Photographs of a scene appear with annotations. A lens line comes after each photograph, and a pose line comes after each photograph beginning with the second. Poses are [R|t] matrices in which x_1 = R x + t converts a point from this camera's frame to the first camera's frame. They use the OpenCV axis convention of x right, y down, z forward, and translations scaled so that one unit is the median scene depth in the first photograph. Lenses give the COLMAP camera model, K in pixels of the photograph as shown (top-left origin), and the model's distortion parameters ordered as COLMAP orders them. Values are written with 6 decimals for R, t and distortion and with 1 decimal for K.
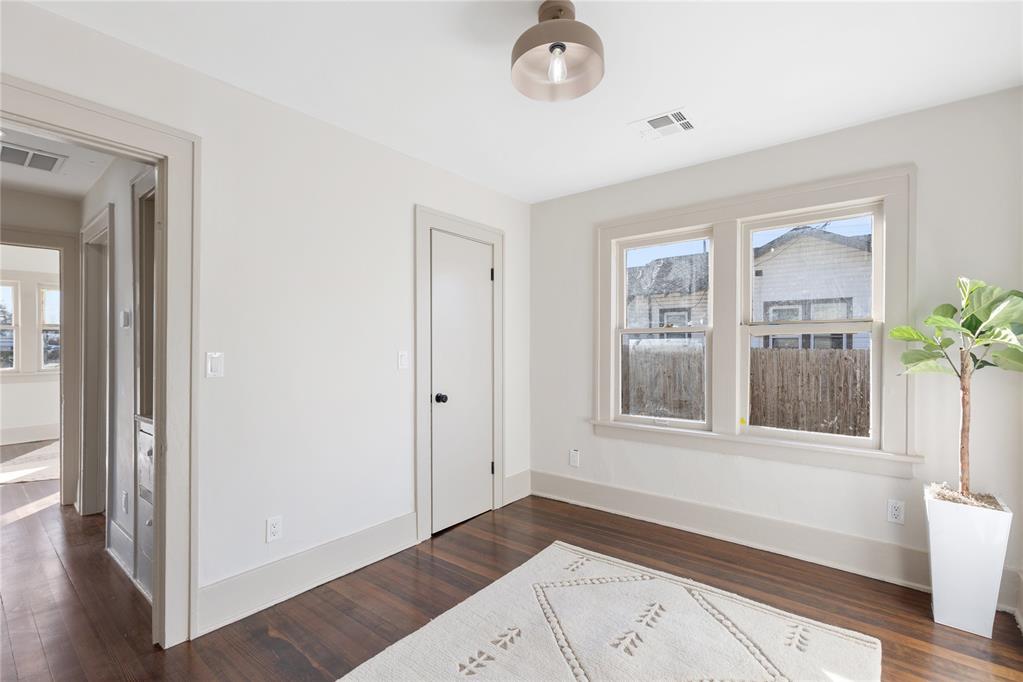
lens RADIAL K [[457.3, 0, 511.5], [0, 457.3, 341.0], [0, 0, 1]] dist [0.001510, 0.000137]
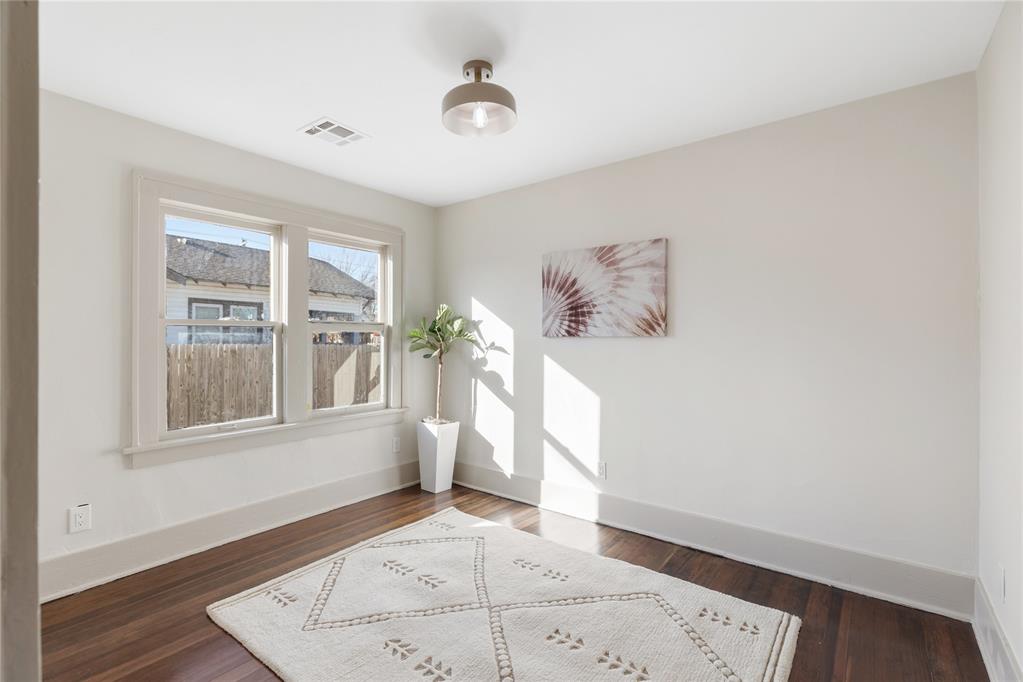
lens RADIAL K [[457.3, 0, 511.5], [0, 457.3, 341.0], [0, 0, 1]] dist [0.001510, 0.000137]
pose [[-0.009703, 0.001771, 0.999951, -0.674848], [-0.007371, 0.999971, -0.001843, 0.010091], [-0.999926, -0.007389, -0.009689, 0.553234]]
